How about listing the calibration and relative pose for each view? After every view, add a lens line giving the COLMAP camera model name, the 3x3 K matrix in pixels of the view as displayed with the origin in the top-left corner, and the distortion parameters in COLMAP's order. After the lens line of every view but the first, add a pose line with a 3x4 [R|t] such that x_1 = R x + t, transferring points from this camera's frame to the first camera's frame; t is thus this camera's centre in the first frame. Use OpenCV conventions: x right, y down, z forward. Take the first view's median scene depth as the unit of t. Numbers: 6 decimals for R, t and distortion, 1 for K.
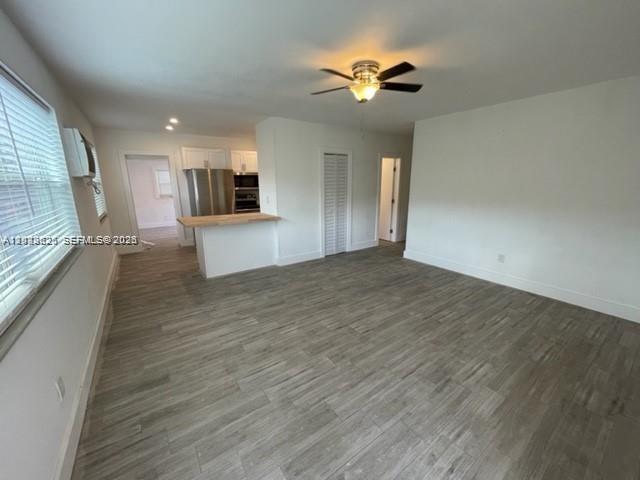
lens RADIAL K [[258.5, 0, 319.7], [0, 258.5, 241.7], [0, 0, 1]] dist [-0.002496, -0.000084]
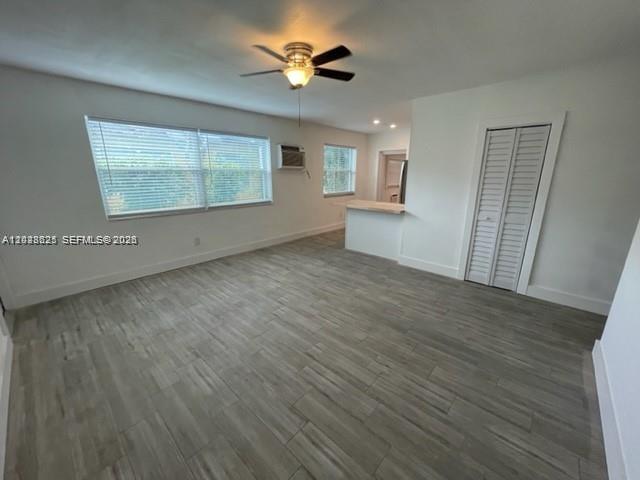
lens RADIAL K [[258.5, 0, 319.7], [0, 258.5, 241.7], [0, 0, 1]] dist [-0.002496, -0.000084]
pose [[0.211885, 0.260036, -0.942065, 0.824325], [-0.225755, 0.950904, 0.211700, -0.146853], [0.950863, 0.167820, 0.260186, 0.614261]]
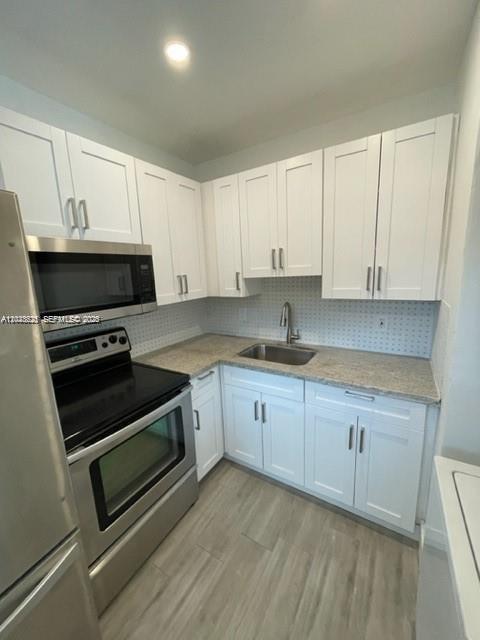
lens RADIAL K [[258.5, 0, 237.8], [0, 258.5, 319.7], [0, 0, 1]] dist [-0.002496, -0.000084]
pose [[0.922389, -0.105551, 0.371560, -0.464105], [0.126051, 0.991531, -0.031251, -0.324412], [-0.365115, 0.075661, 0.927883, 1.359819]]
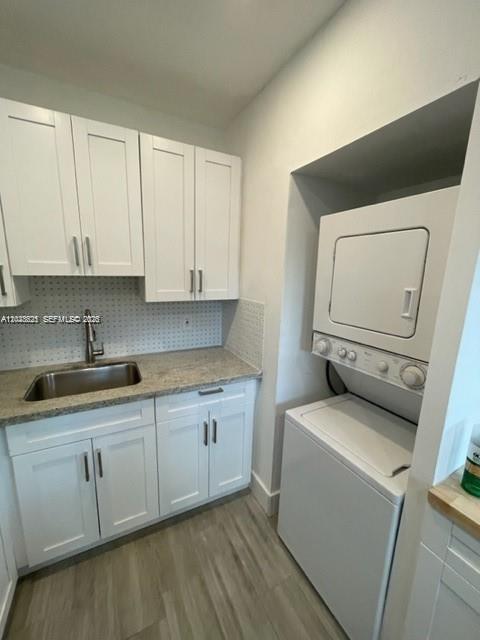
lens RADIAL K [[258.5, 0, 237.8], [0, 258.5, 319.7], [0, 0, 1]] dist [-0.002496, -0.000084]
pose [[0.136086, -0.178206, 0.974537, -0.540023], [0.200631, 0.968263, 0.149042, -0.364295], [-0.970169, 0.175240, 0.167521, 1.532278]]
